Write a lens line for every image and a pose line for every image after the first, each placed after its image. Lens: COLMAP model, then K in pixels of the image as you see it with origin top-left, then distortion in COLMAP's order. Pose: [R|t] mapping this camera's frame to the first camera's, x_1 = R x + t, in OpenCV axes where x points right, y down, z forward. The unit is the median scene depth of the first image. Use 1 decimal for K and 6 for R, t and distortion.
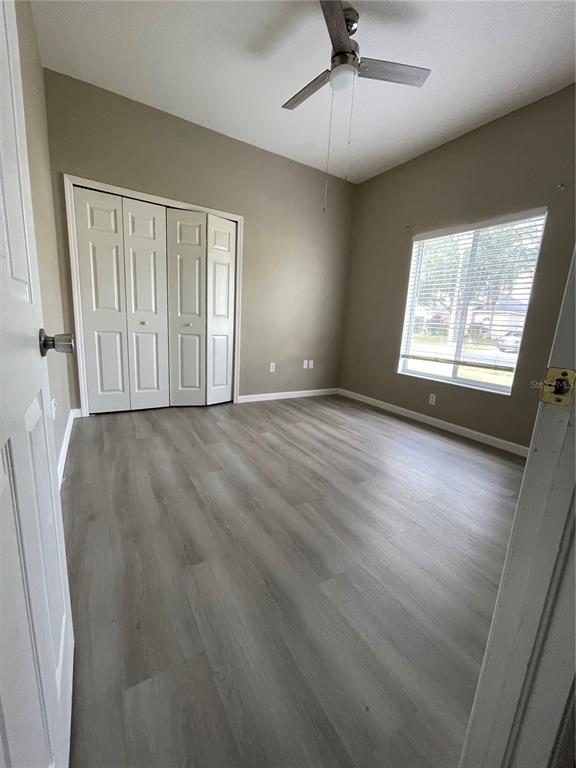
lens RADIAL K [[309.8, 0, 287.6], [0, 309.8, 384.9], [0, 0, 1]] dist [-0.000630, 0.000271]
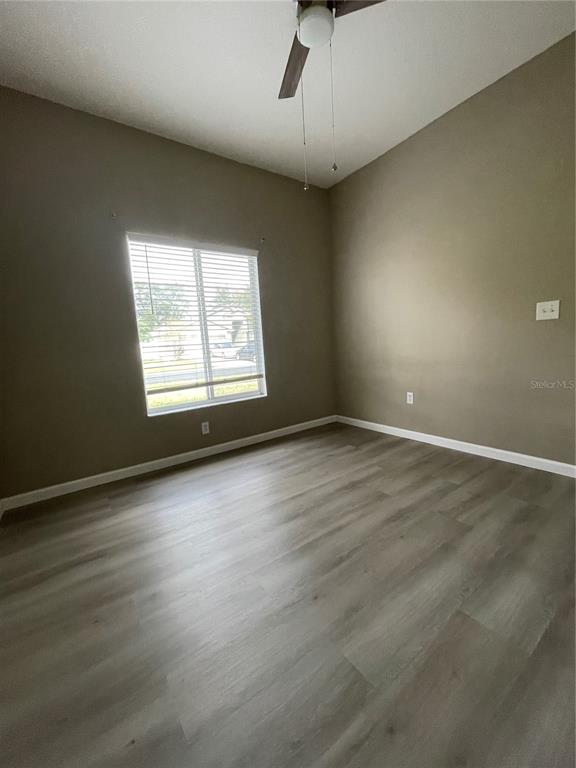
lens RADIAL K [[309.8, 0, 287.7], [0, 309.8, 386.4], [0, 0, 1]] dist [-0.000630, 0.000271]
pose [[-0.086330, -0.188008, 0.978366, -0.487565], [0.253229, 0.945639, 0.204064, -0.226009], [-0.963547, 0.265368, -0.034028, 0.902722]]
